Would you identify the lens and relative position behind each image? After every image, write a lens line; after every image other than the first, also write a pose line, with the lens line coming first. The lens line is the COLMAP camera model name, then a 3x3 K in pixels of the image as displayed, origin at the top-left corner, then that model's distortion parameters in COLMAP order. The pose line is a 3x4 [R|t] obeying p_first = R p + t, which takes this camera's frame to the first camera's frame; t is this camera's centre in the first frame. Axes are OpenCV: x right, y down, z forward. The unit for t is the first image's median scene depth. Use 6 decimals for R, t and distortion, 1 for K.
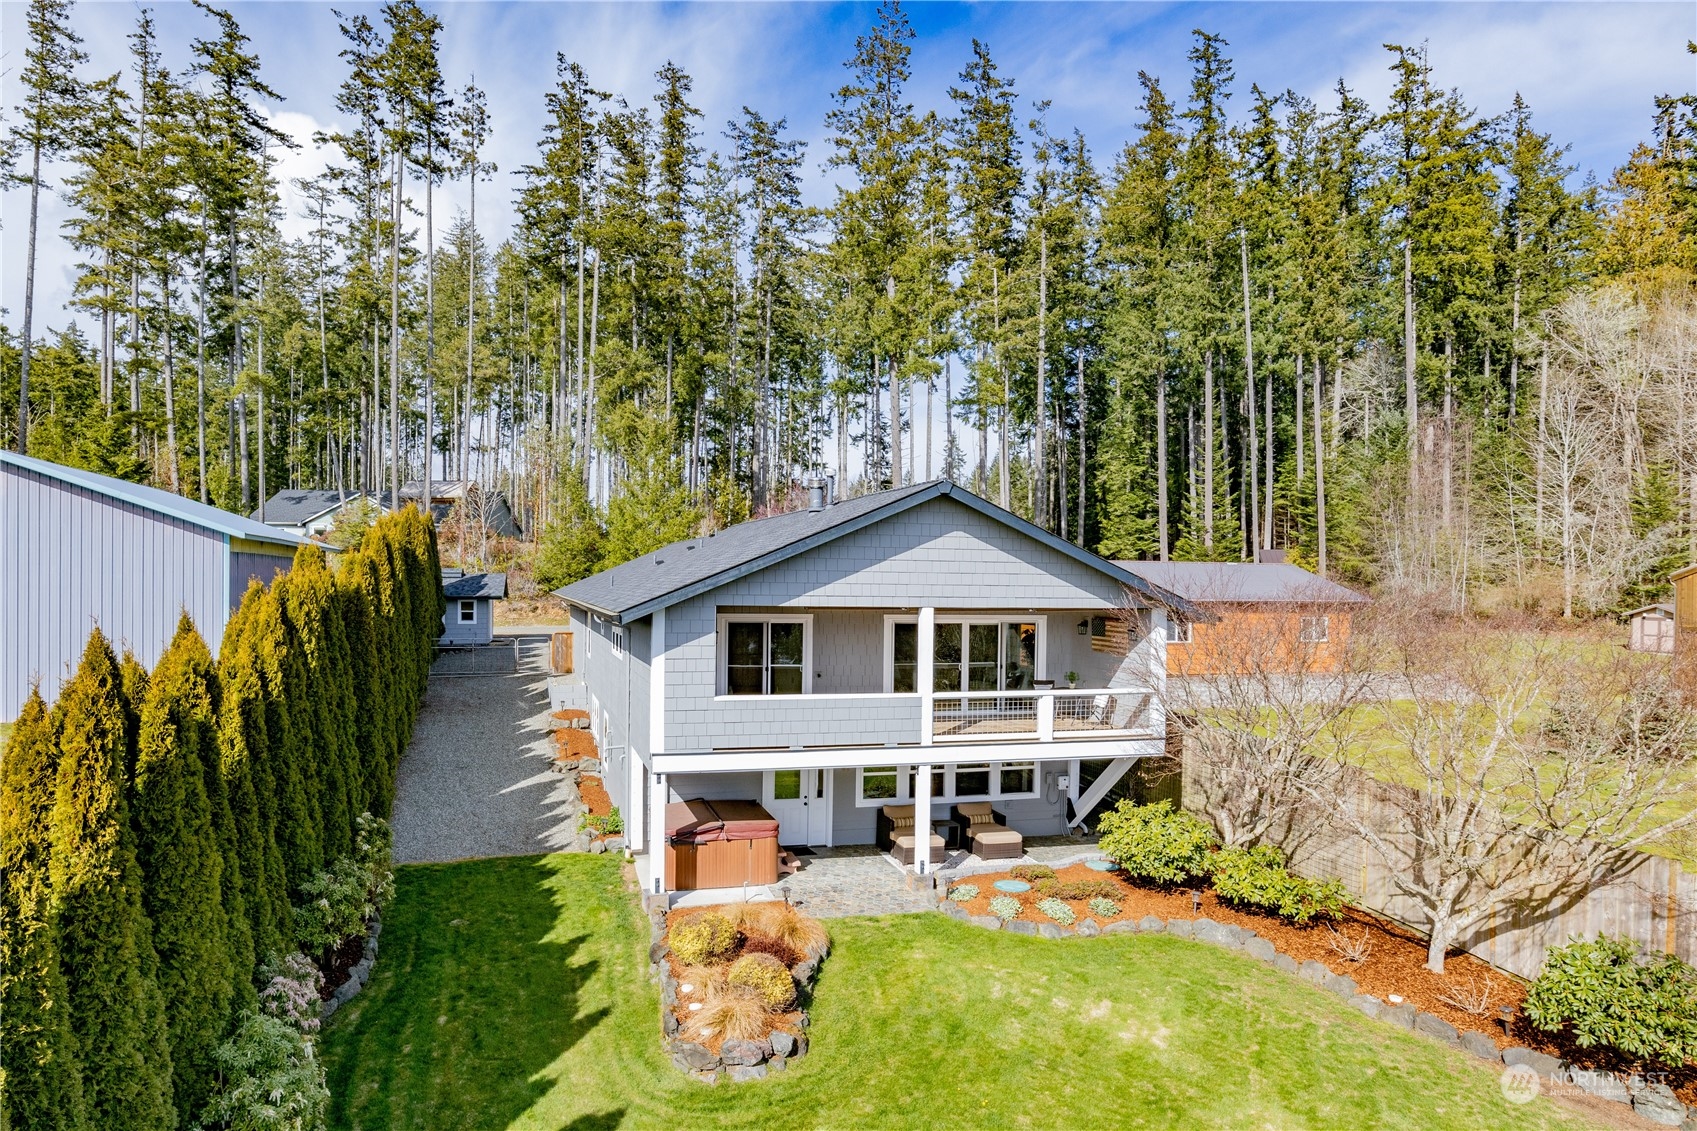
lens RADIAL K [[1117.2, 0, 846.4], [0, 1117.2, 562.0], [0, 0, 1]] dist [-0.012504, 0.004224]
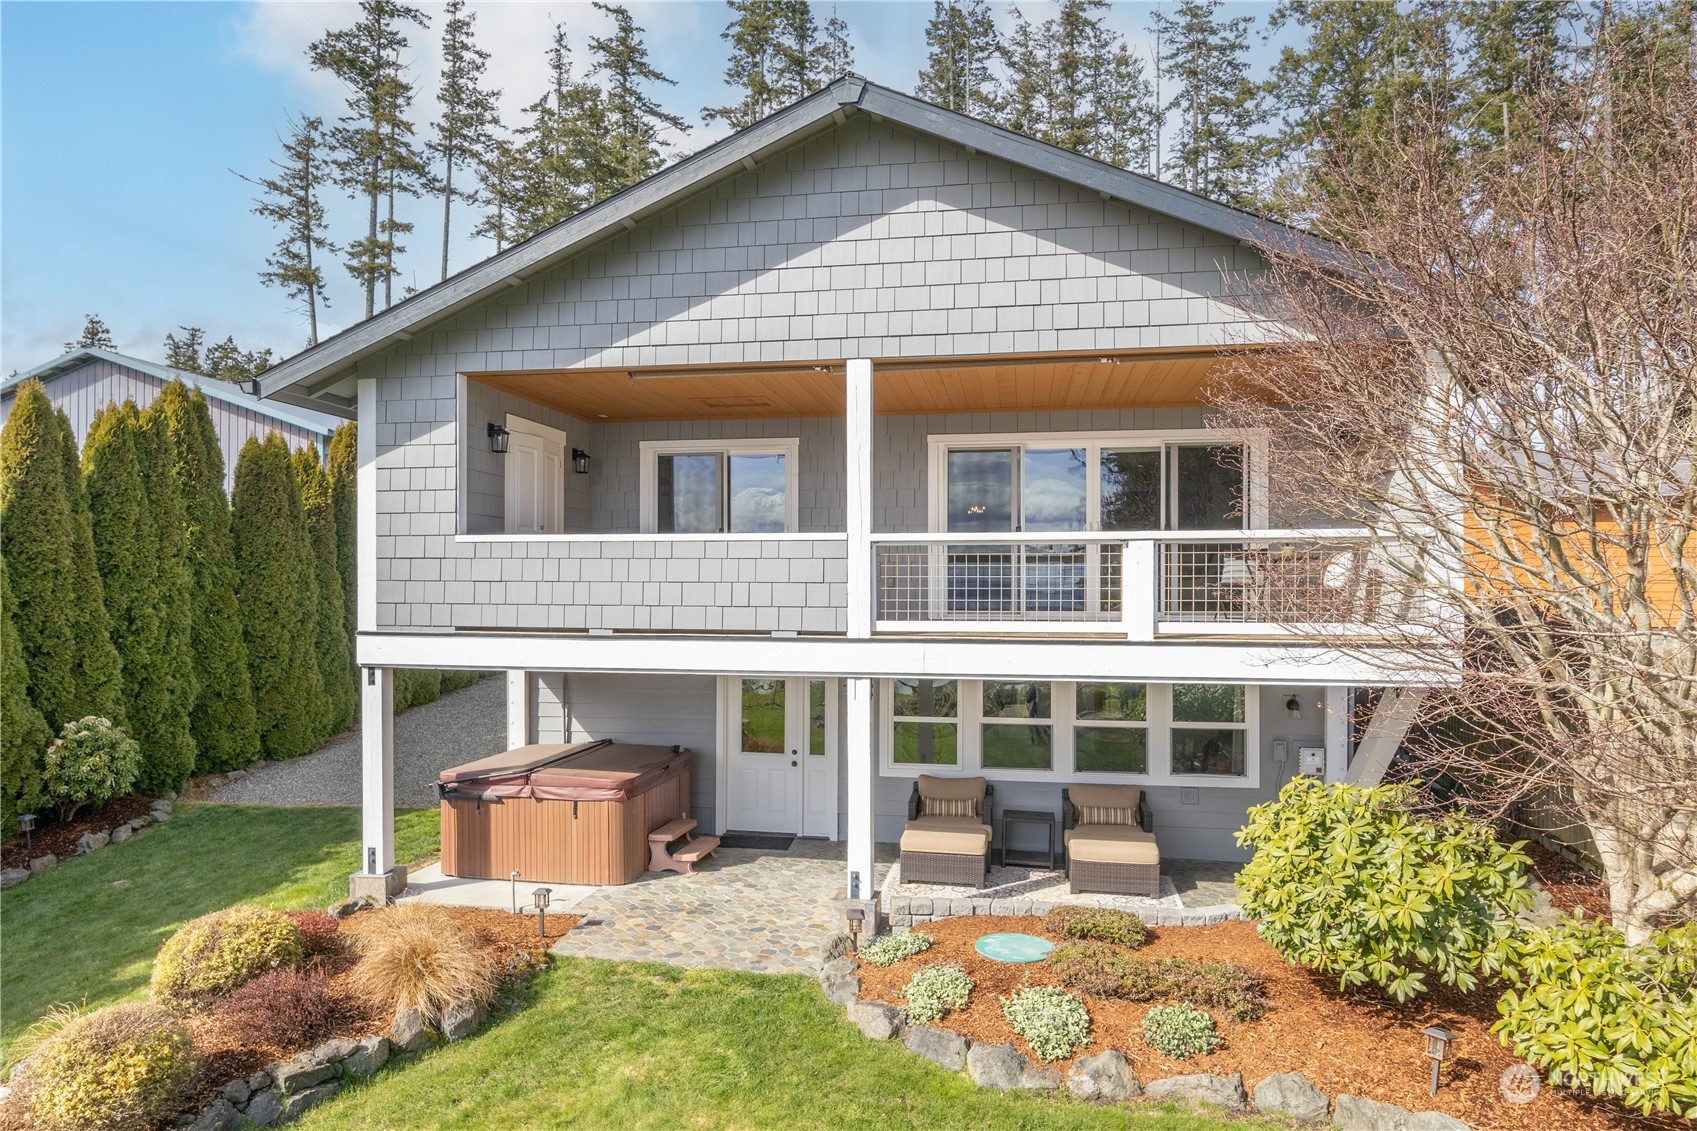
lens RADIAL K [[1117.2, 0, 846.3], [0, 1117.2, 578.1], [0, 0, 1]] dist [-0.012504, 0.004224]
pose [[0.880907, -0.020759, -0.472834, 0.252202], [0.017330, 0.999782, -0.011606, 0.120146], [0.472972, 0.002029, 0.881075, 0.471859]]
